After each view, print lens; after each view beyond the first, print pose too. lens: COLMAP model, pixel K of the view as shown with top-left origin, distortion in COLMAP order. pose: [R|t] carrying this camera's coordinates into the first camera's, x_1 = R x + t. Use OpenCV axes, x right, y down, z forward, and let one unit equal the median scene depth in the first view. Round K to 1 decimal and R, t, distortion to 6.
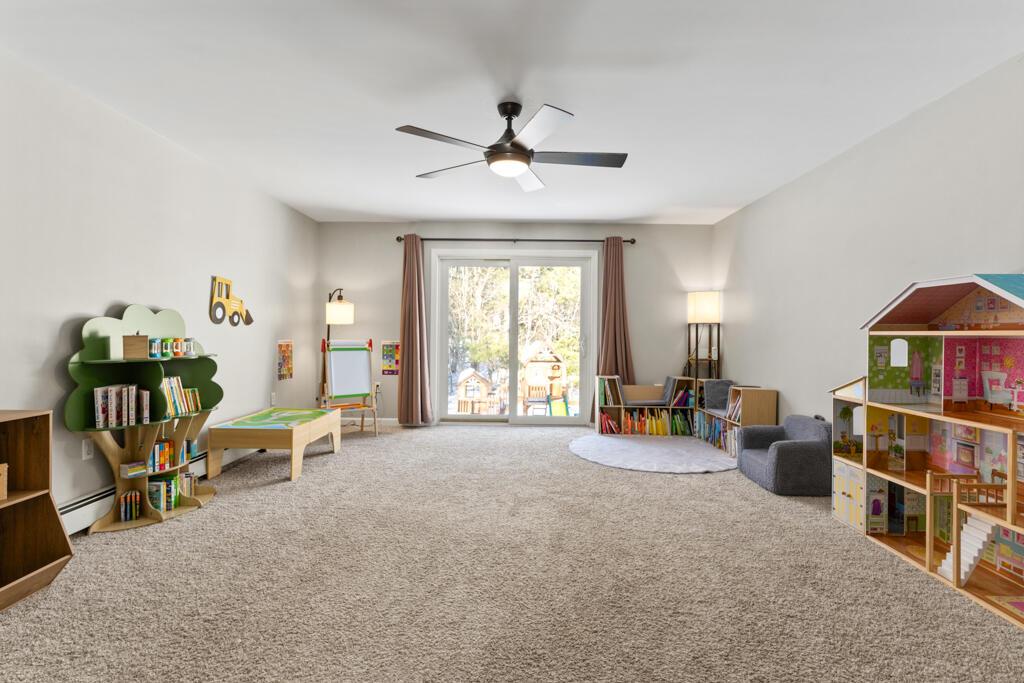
lens RADIAL K [[496.3, 0, 512.9], [0, 496.3, 336.6], [0, 0, 1]] dist [0.006843, 0.000693]
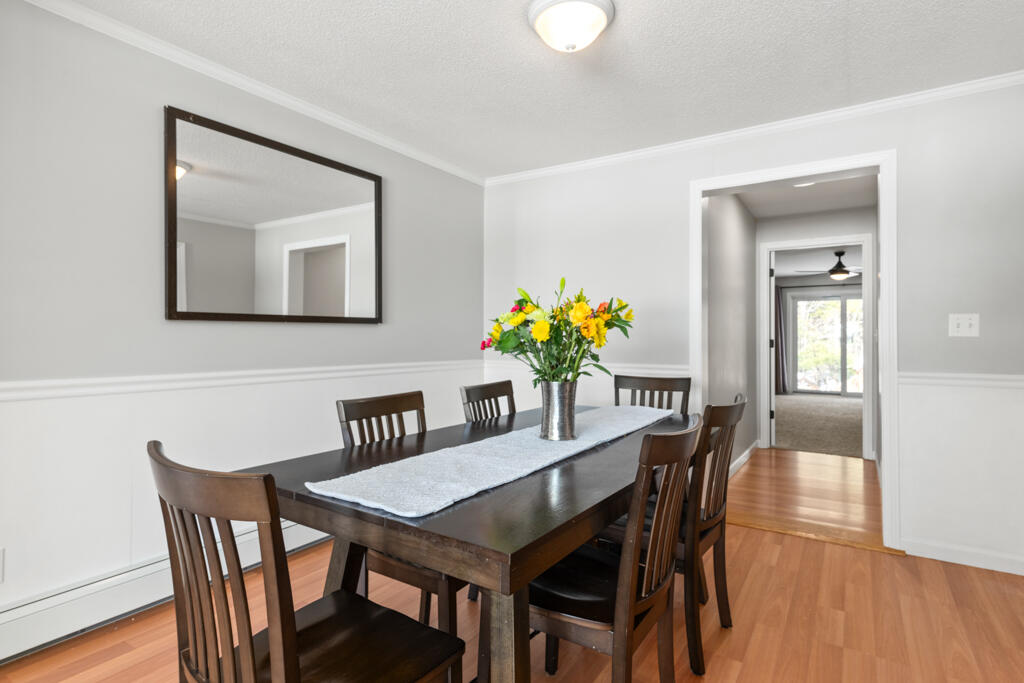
lens RADIAL K [[528.1, 0, 511.5], [0, 528.1, 336.3], [0, 0, 1]] dist [-0.002035, -0.000376]
pose [[0.845620, -0.006845, -0.533742, 0.011767], [-0.002289, 0.999862, -0.016449, 0.015860], [0.533781, 0.015131, 0.845487, -2.174952]]
